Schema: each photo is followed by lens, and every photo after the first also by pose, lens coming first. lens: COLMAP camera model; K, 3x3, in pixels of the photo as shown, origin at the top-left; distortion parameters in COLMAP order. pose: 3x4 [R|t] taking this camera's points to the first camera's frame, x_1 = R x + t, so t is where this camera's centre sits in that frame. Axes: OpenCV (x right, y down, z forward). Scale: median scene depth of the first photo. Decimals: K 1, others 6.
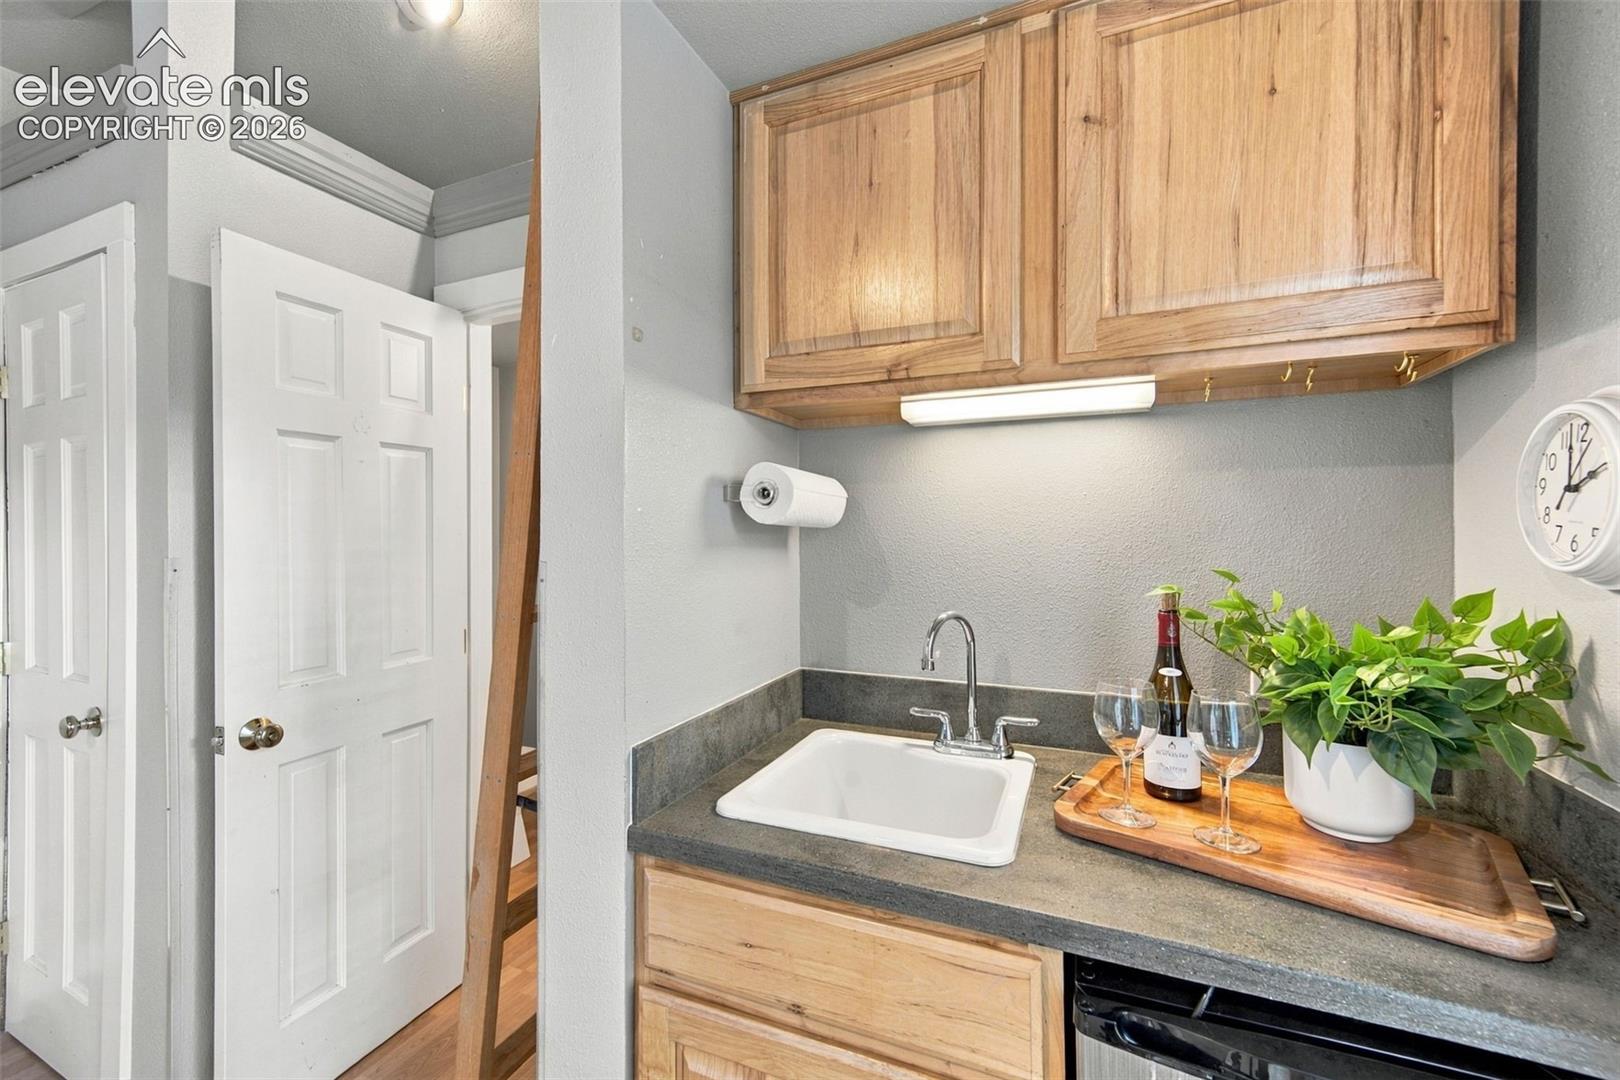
lens RADIAL K [[650.1, 0, 808.9], [0, 650.1, 534.7], [0, 0, 1]] dist [0.009890, -0.000337]
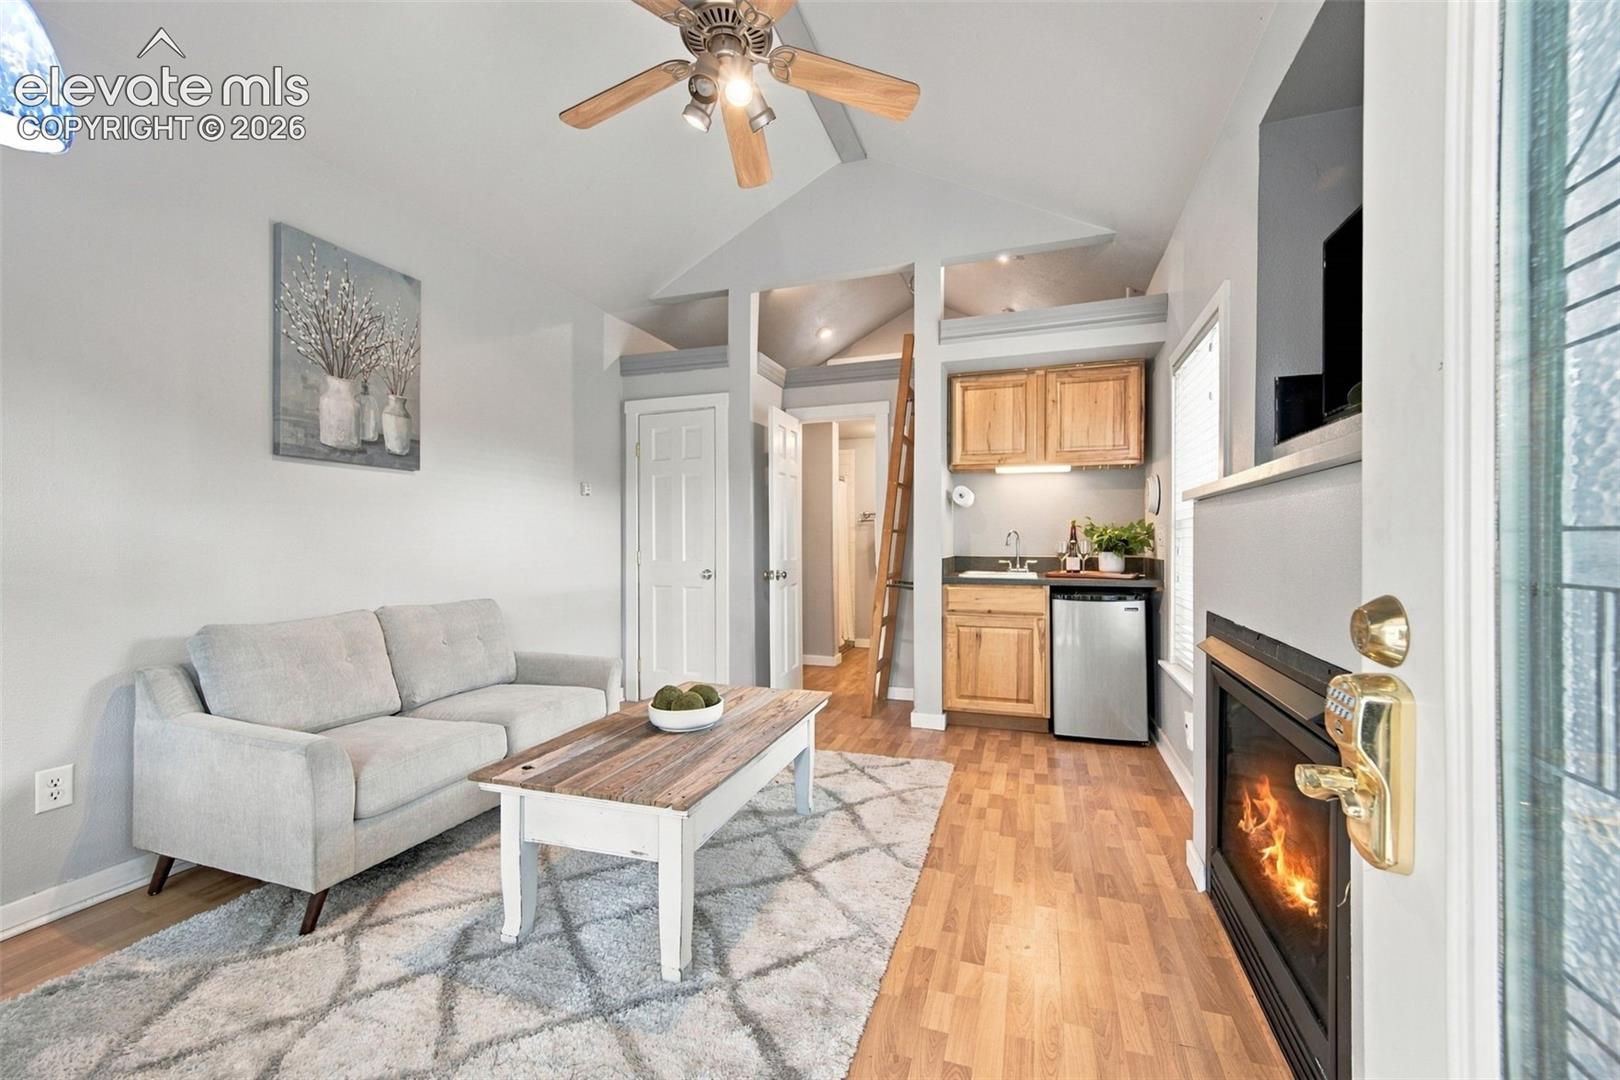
lens RADIAL K [[650.1, 0, 808.9], [0, 650.1, 534.7], [0, 0, 1]] dist [0.009890, -0.000337]
pose [[0.997585, 0.007062, 0.069100, -1.250911], [-0.006524, 0.999947, -0.008013, 0.200770], [-0.069152, 0.007543, 0.997578, -2.681897]]
